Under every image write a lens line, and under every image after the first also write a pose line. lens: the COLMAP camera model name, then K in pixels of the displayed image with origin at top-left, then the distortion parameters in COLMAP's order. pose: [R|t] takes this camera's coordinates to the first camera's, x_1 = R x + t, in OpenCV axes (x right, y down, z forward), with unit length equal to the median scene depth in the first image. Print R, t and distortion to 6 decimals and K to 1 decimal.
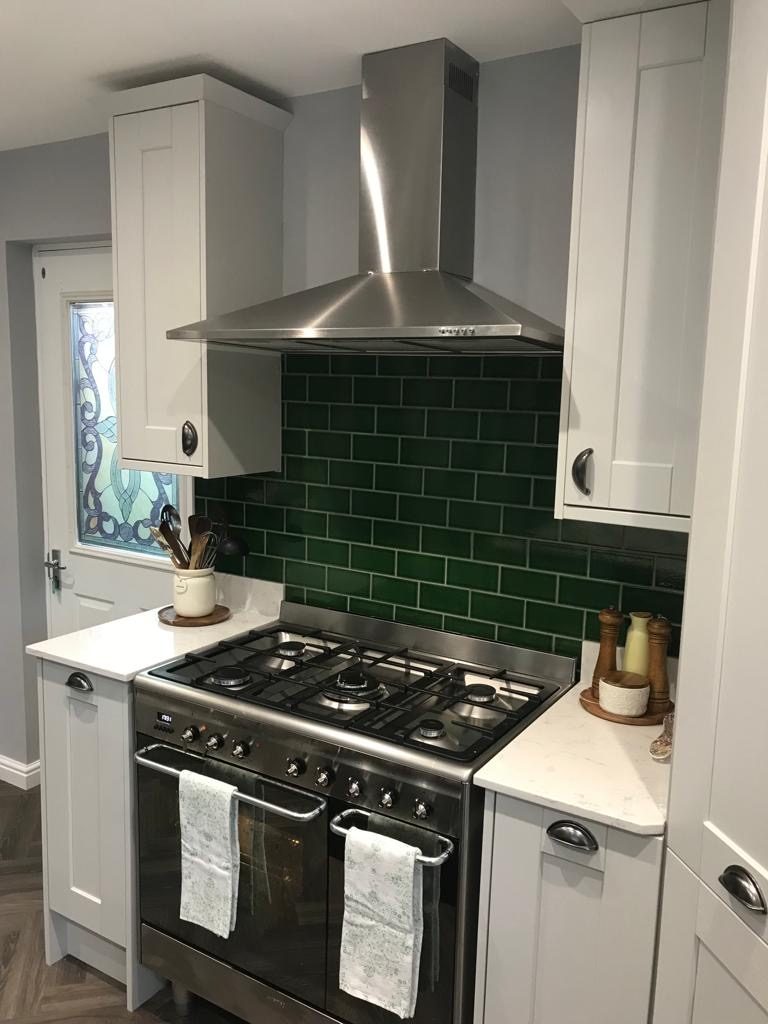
lens RADIAL K [[833.1, 0, 416.2], [0, 833.1, 509.5], [0, 0, 1]] dist [0.019456, -0.036847]
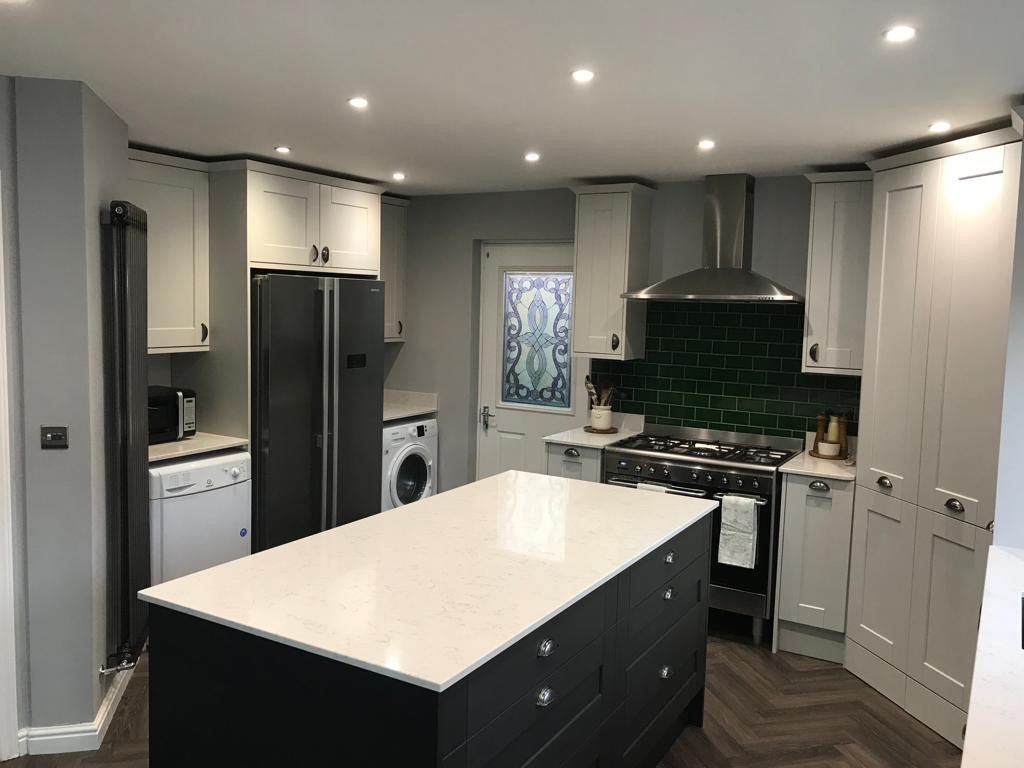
lens RADIAL K [[833.1, 0, 514.1], [0, 833.1, 373.3], [0, 0, 1]] dist [0.019456, -0.036847]
pose [[0.999855, -0.001659, -0.016955, -0.556708], [0.000572, 0.997954, -0.063927, 0.148708], [0.017027, 0.063908, 0.997811, -1.279097]]
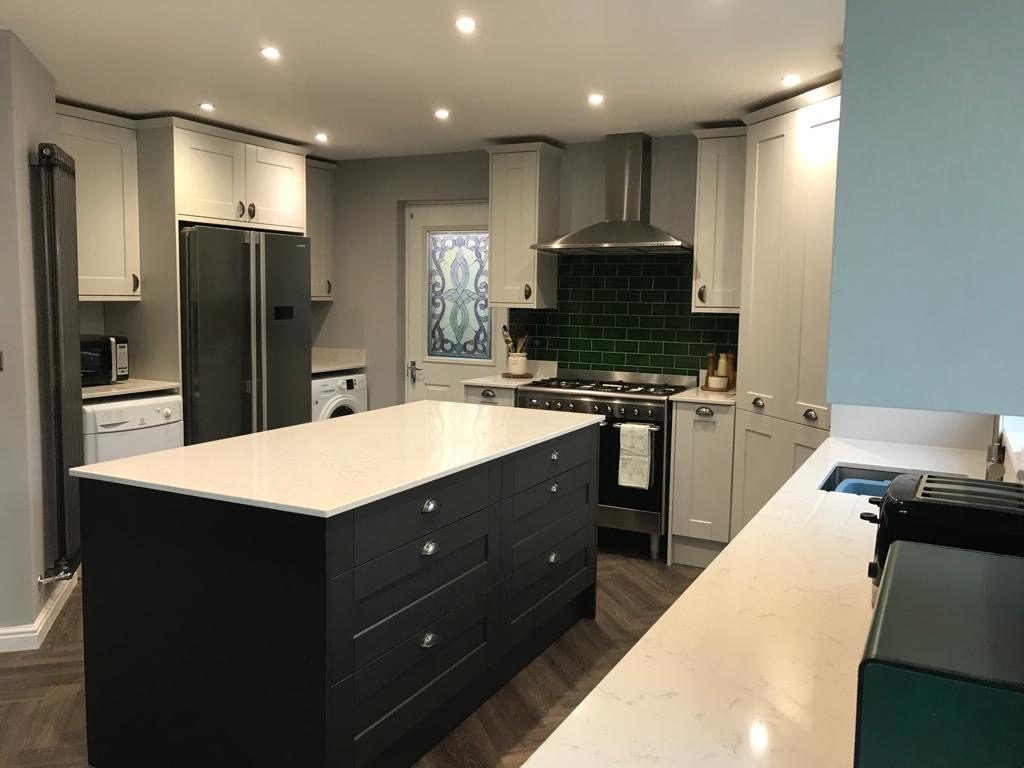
lens RADIAL K [[833.1, 0, 519.6], [0, 833.1, 380.6], [0, 0, 1]] dist [0.019456, -0.036847]
pose [[0.998826, -0.016951, 0.045371, -0.452190], [0.019141, 0.998650, -0.048279, 0.306940], [-0.044491, 0.049091, 0.997803, -1.453021]]
